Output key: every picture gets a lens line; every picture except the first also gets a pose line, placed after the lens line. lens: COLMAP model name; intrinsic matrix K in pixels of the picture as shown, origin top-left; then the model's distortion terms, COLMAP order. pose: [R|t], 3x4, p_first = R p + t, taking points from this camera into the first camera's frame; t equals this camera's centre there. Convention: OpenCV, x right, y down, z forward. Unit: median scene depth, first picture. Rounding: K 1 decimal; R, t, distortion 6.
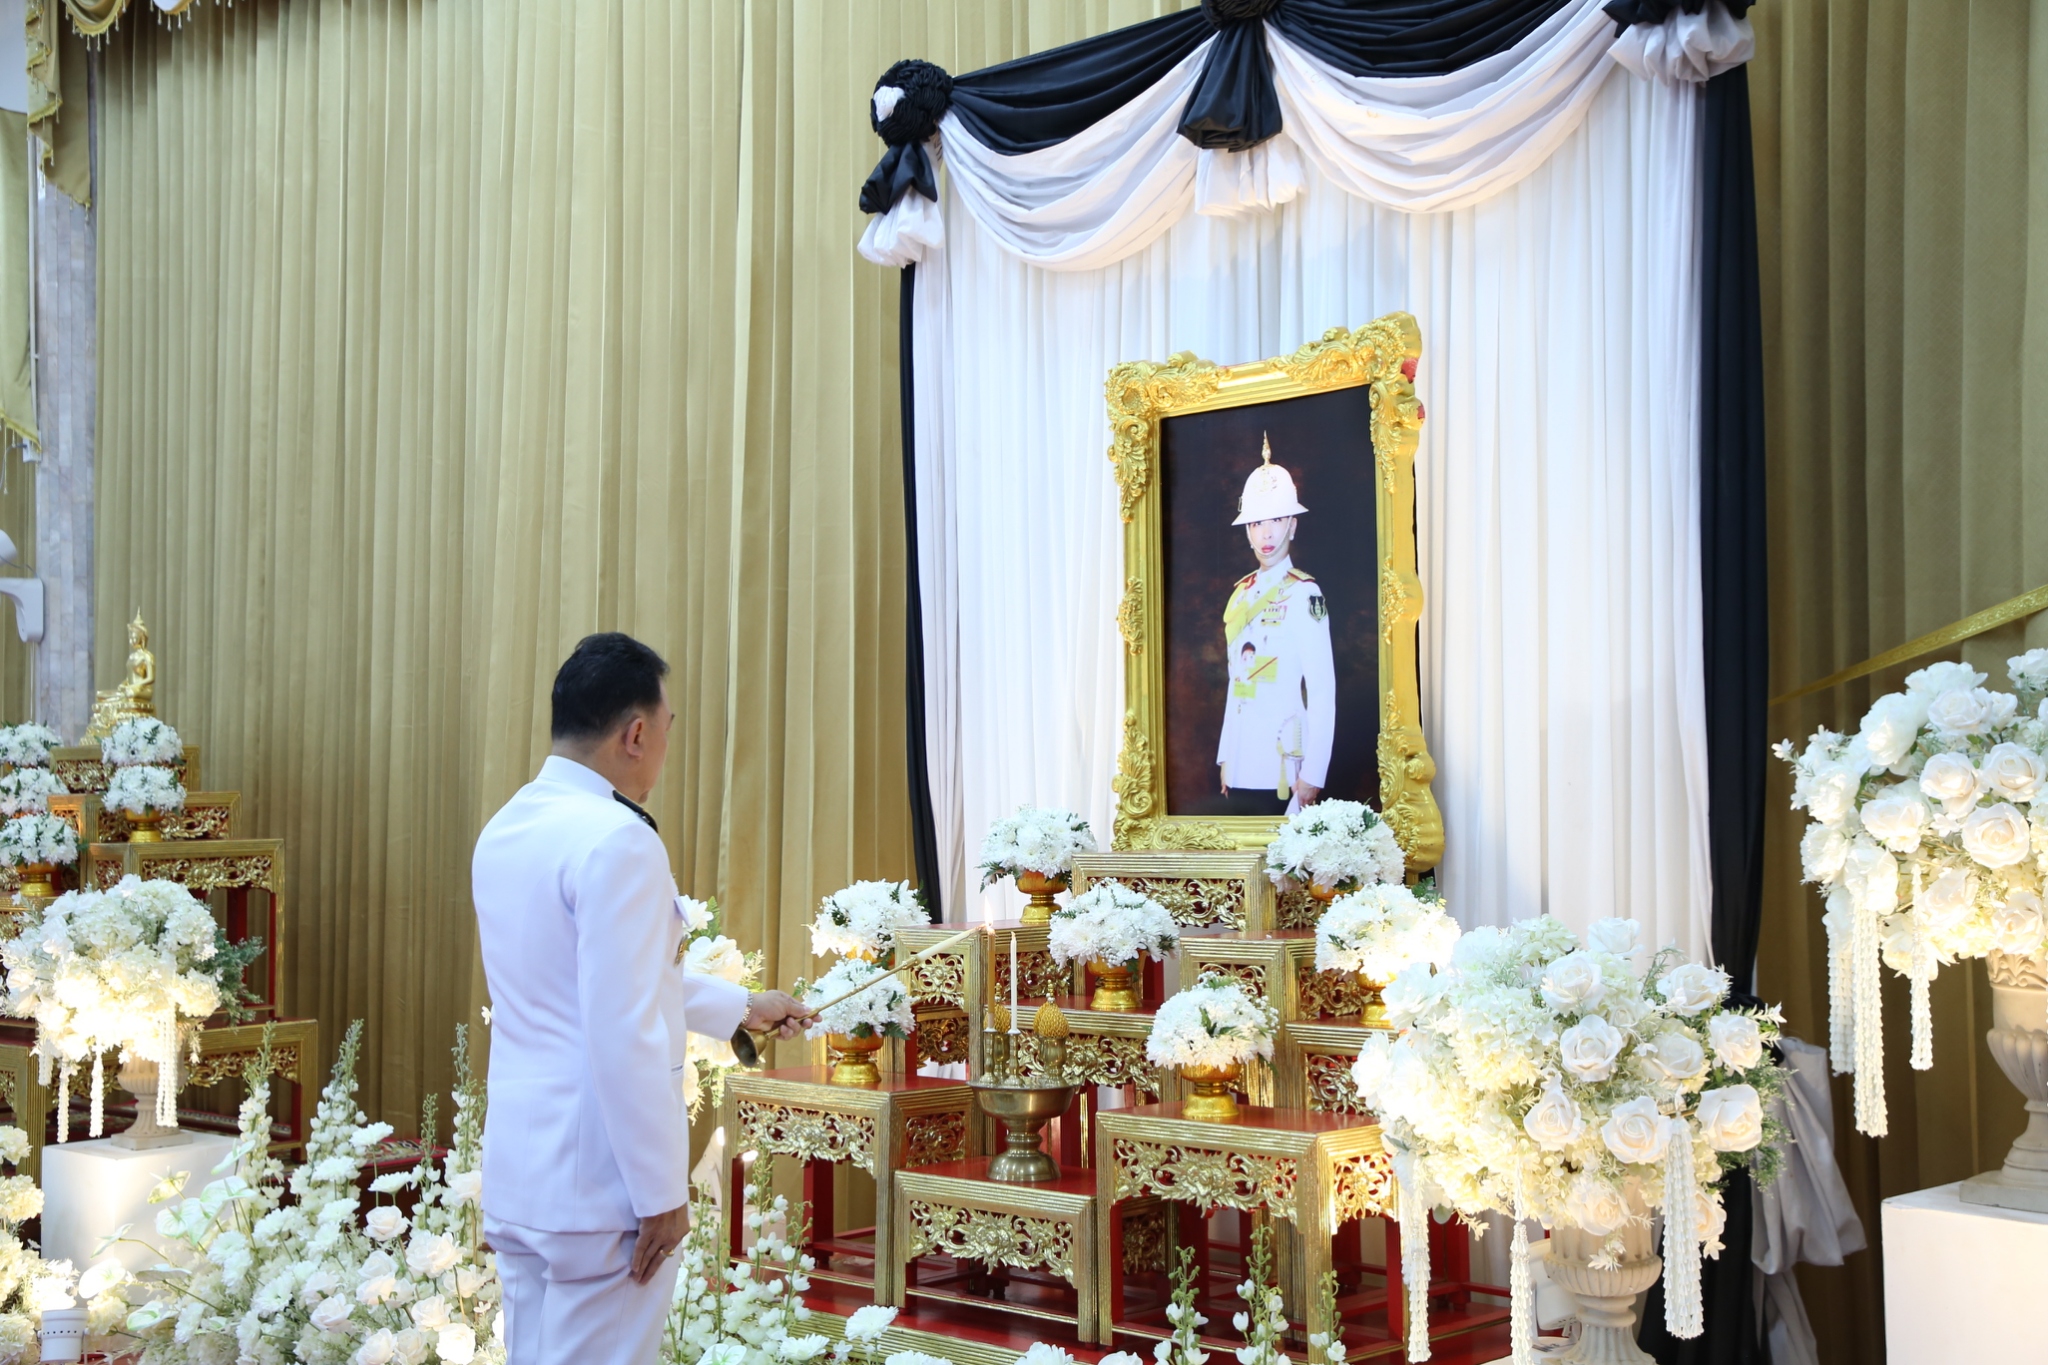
lens RADIAL K [[2542.3, 0, 1024.0], [0, 2542.3, 682.5], [0, 0, 1]] dist [0.163886, 0.001003]
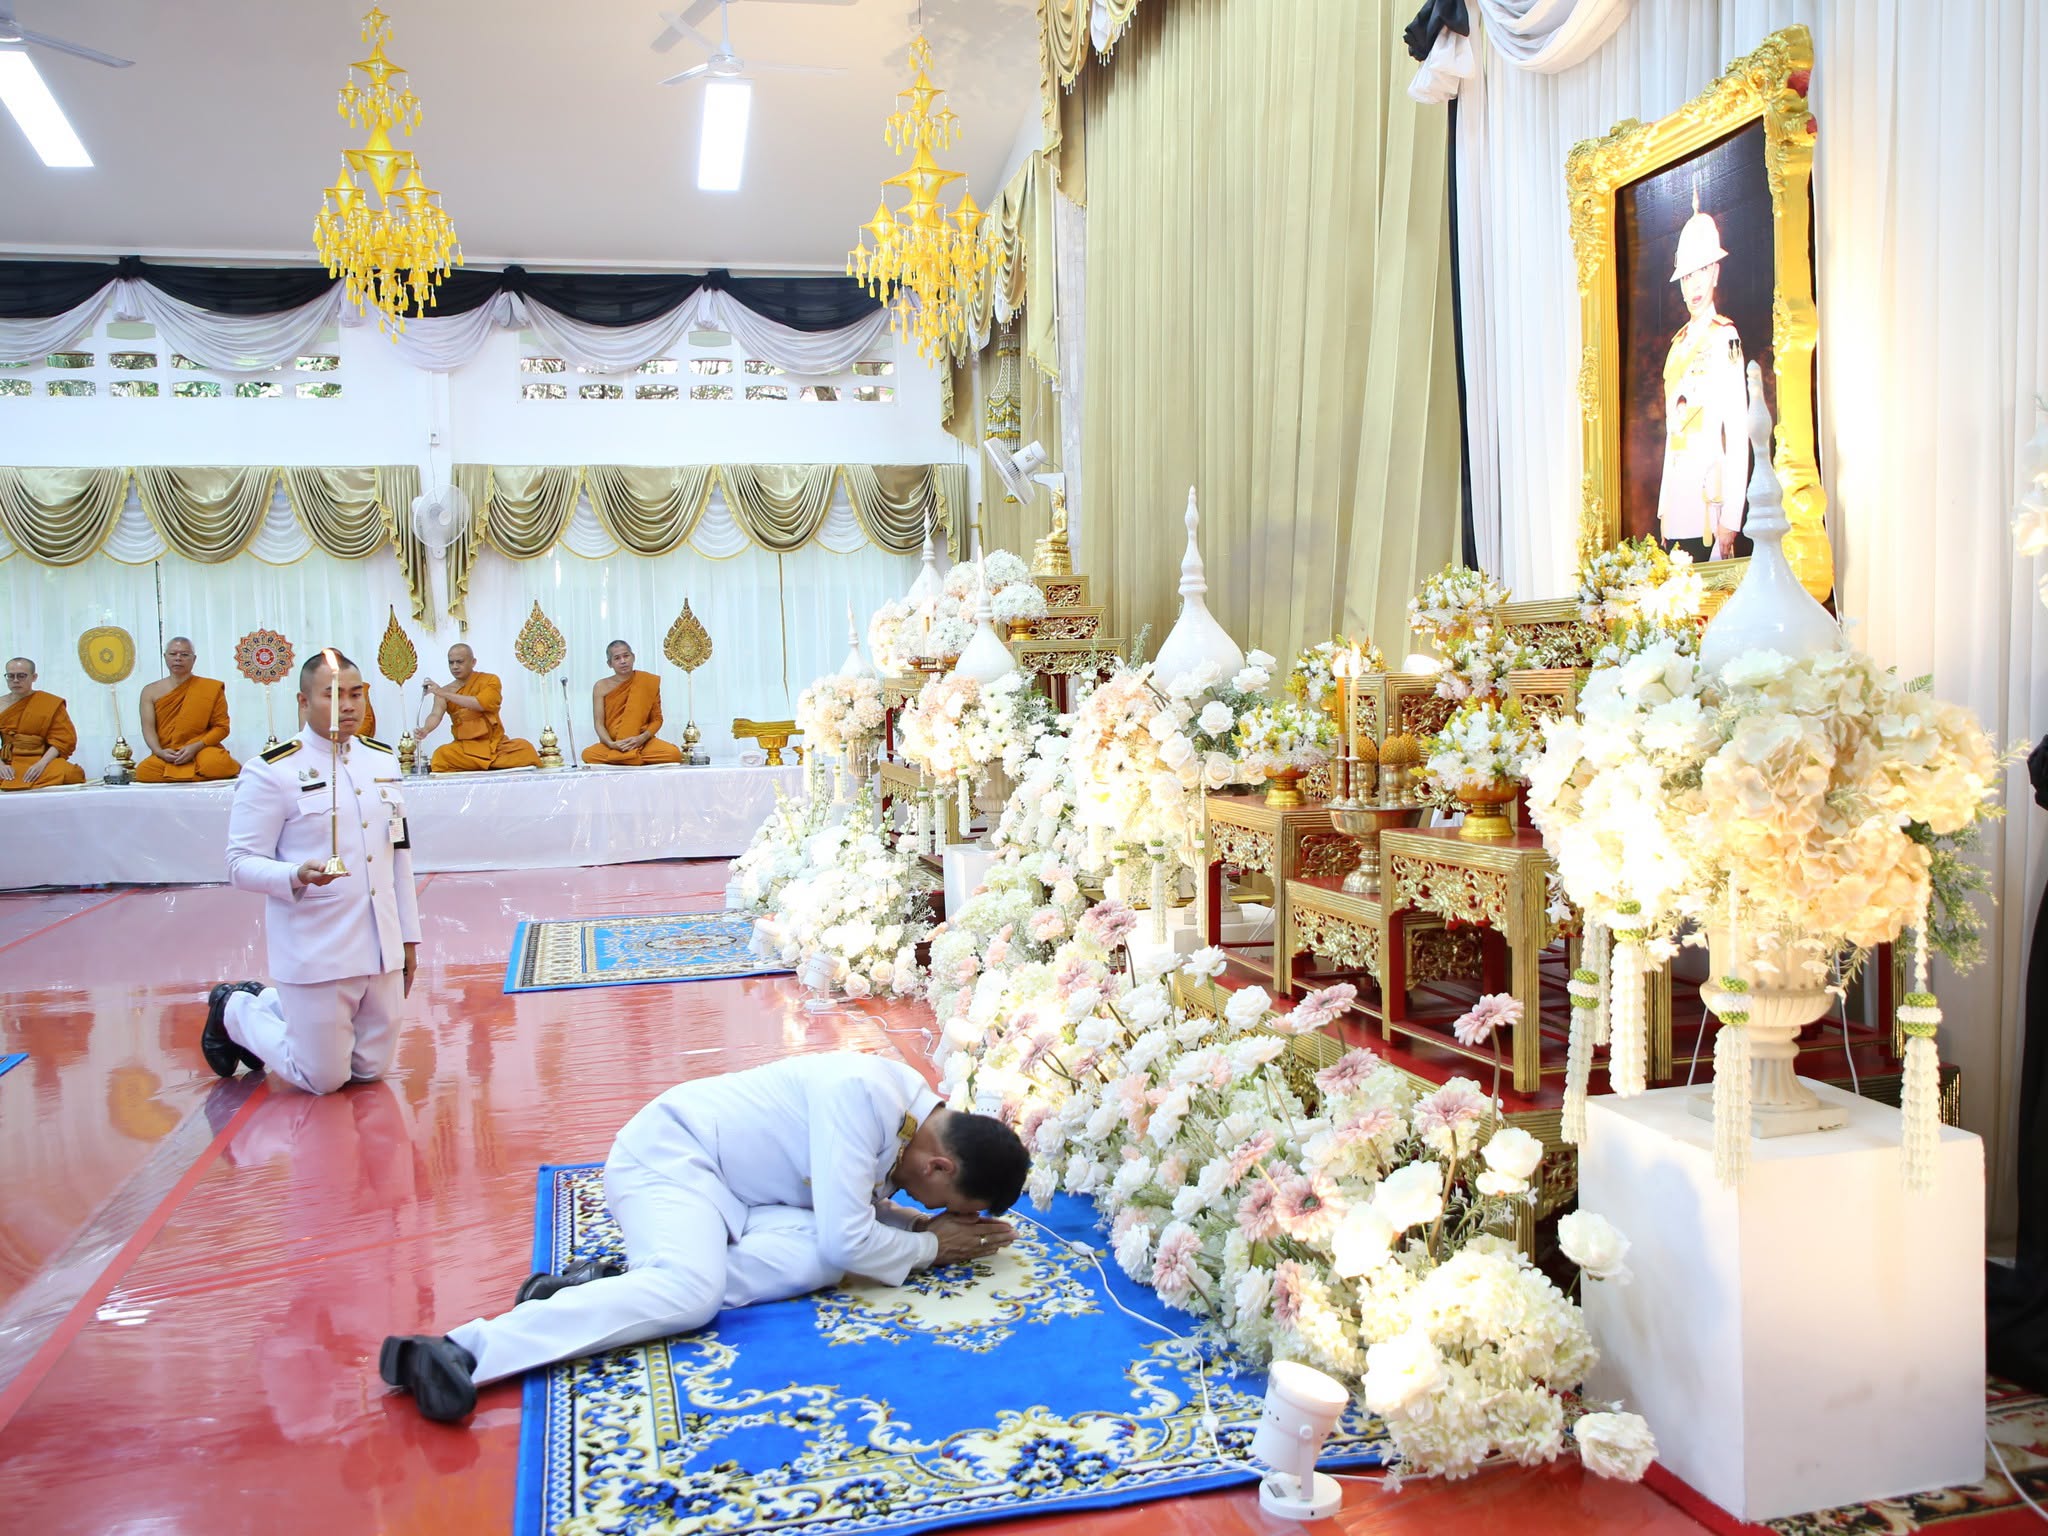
lens RADIAL K [[1768.9, 0, 1024.0], [0, 1768.9, 768.0], [0, 0, 1]] dist [-0.003176, 0.000883]
pose [[0.853036, 0.010334, -0.521749, 0.238888], [0.047990, 0.994014, 0.098150, 0.051709], [0.519640, -0.108764, 0.847434, 0.245272]]
